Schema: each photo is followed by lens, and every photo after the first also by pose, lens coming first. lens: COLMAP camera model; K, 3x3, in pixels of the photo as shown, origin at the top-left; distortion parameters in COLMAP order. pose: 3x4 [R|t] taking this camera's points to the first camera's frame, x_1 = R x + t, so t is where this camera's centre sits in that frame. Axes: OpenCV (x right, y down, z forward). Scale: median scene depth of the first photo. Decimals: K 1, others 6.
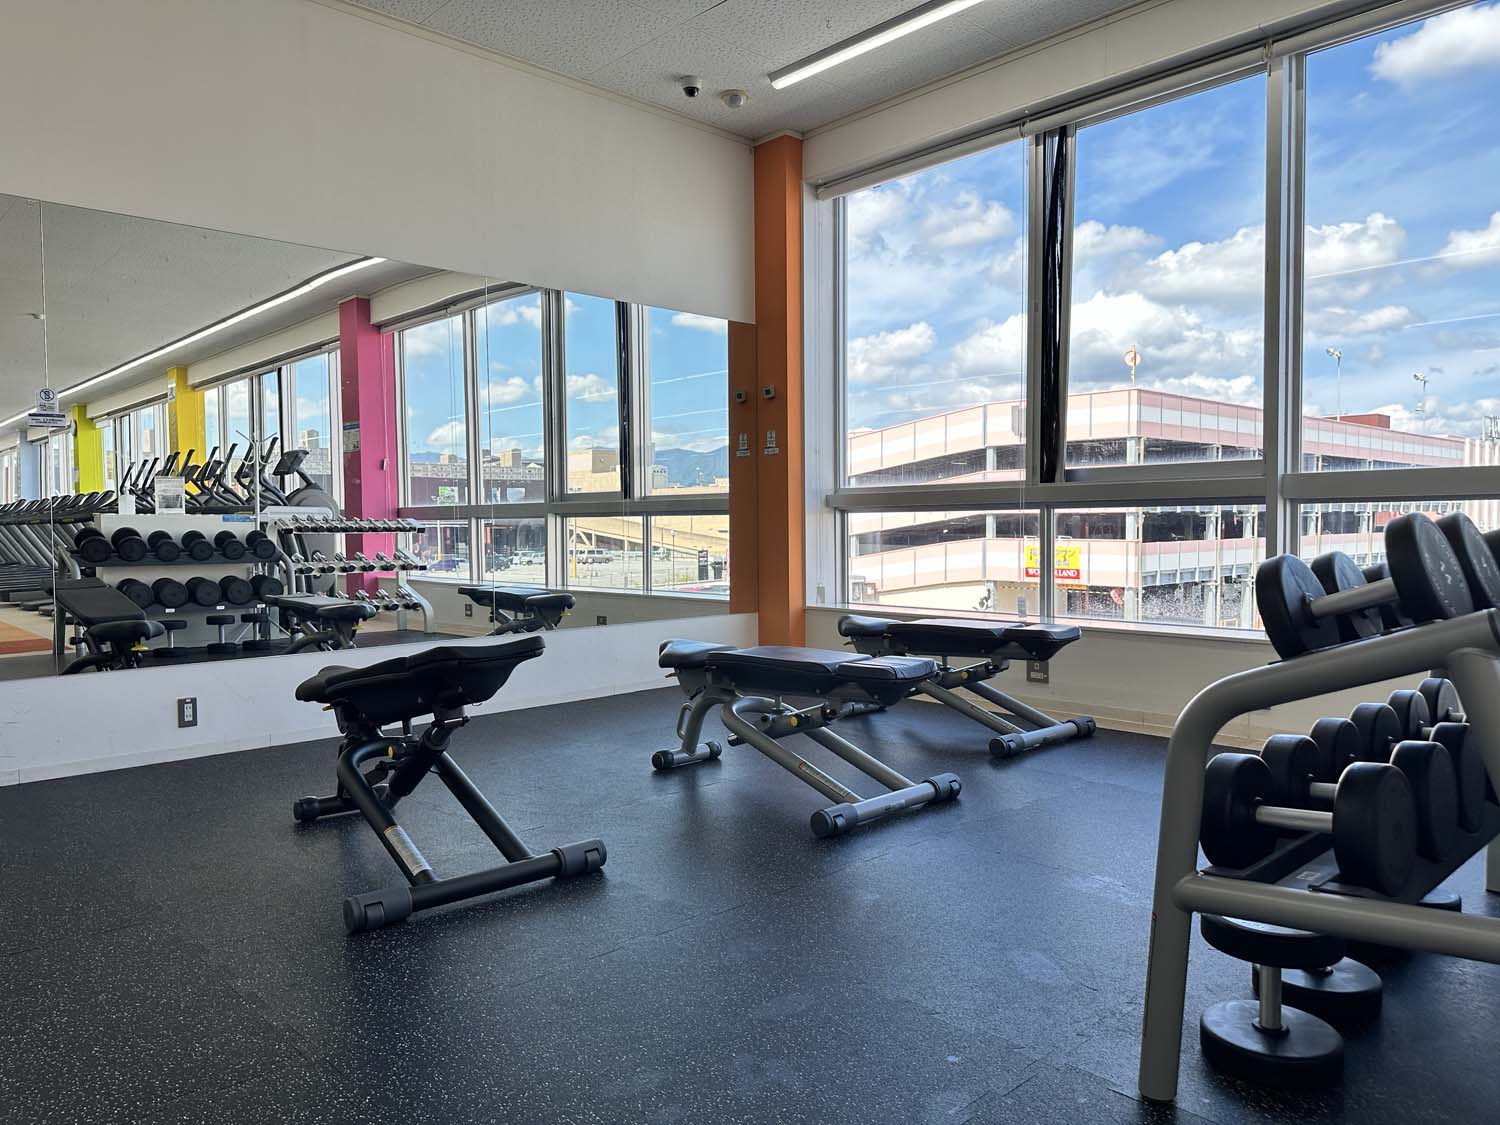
lens RADIAL K [[1072.9, 0, 753.1], [0, 1072.9, 560.0], [0, 0, 1]] dist [0.196222, -0.332739]
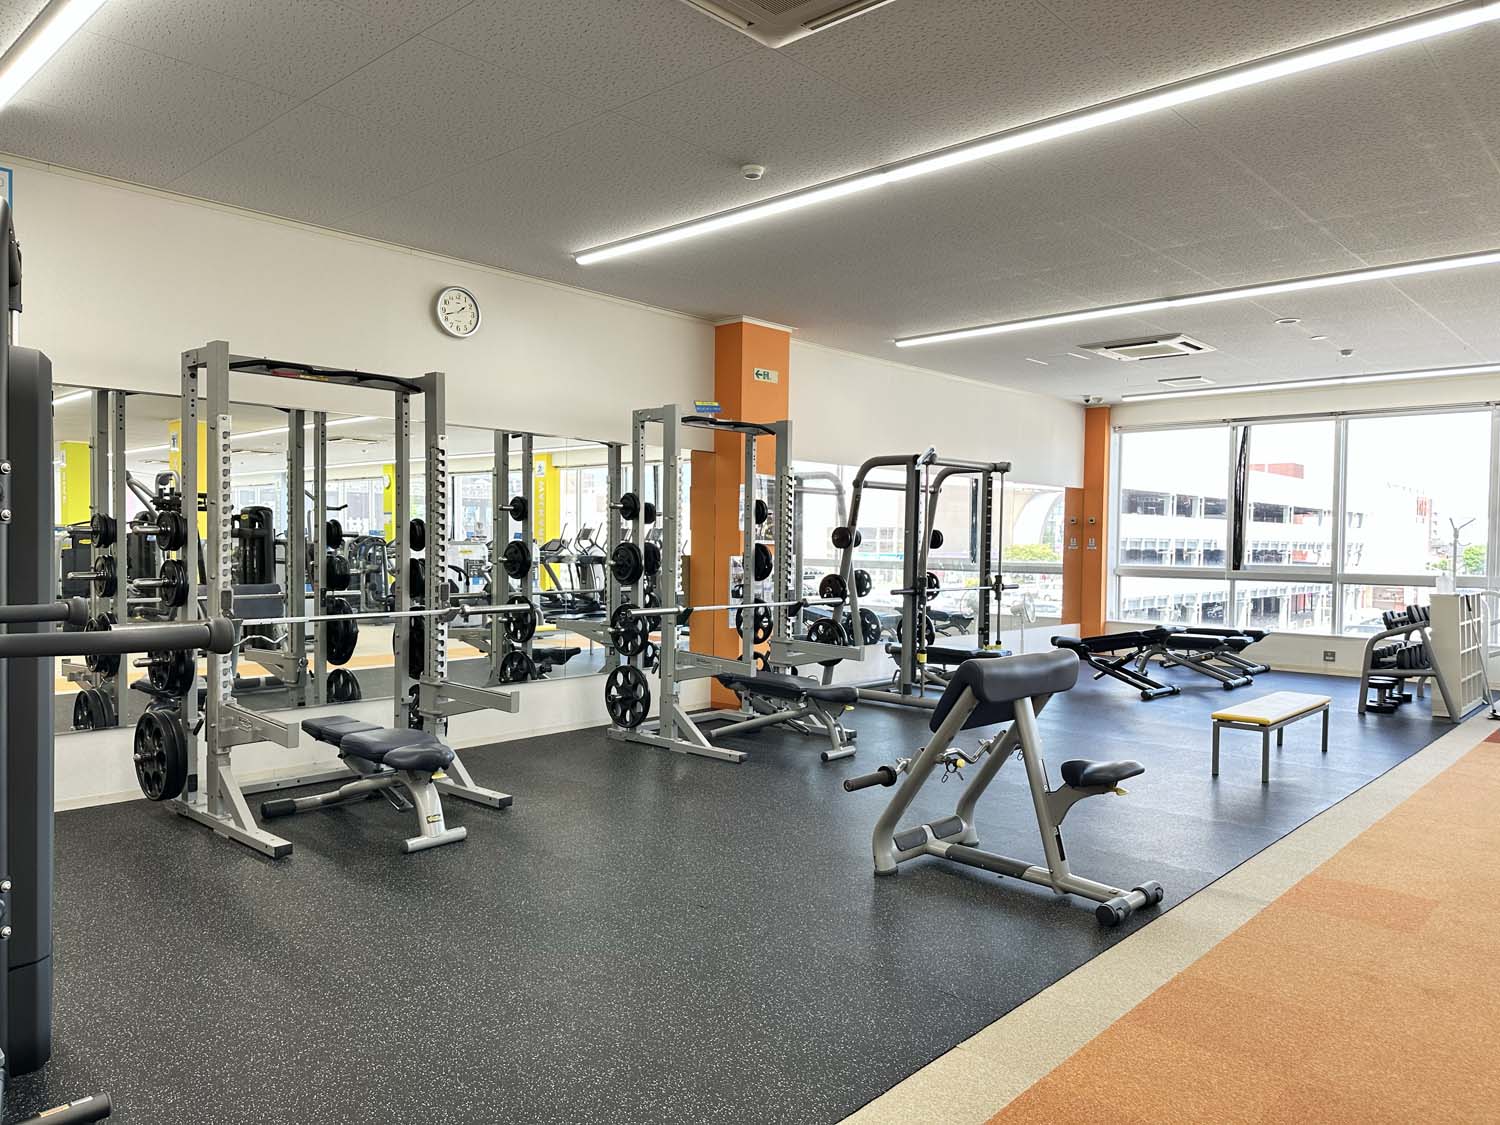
lens RADIAL K [[1055.9, 0, 761.7], [0, 1055.9, 568.8], [0, 0, 1]] dist [0.052267, -0.076604]
pose [[0.997766, 0.020480, 0.063588, -0.759111], [-0.019925, 0.999758, -0.009341, -0.026526], [-0.063764, 0.008053, 0.997933, -1.045830]]
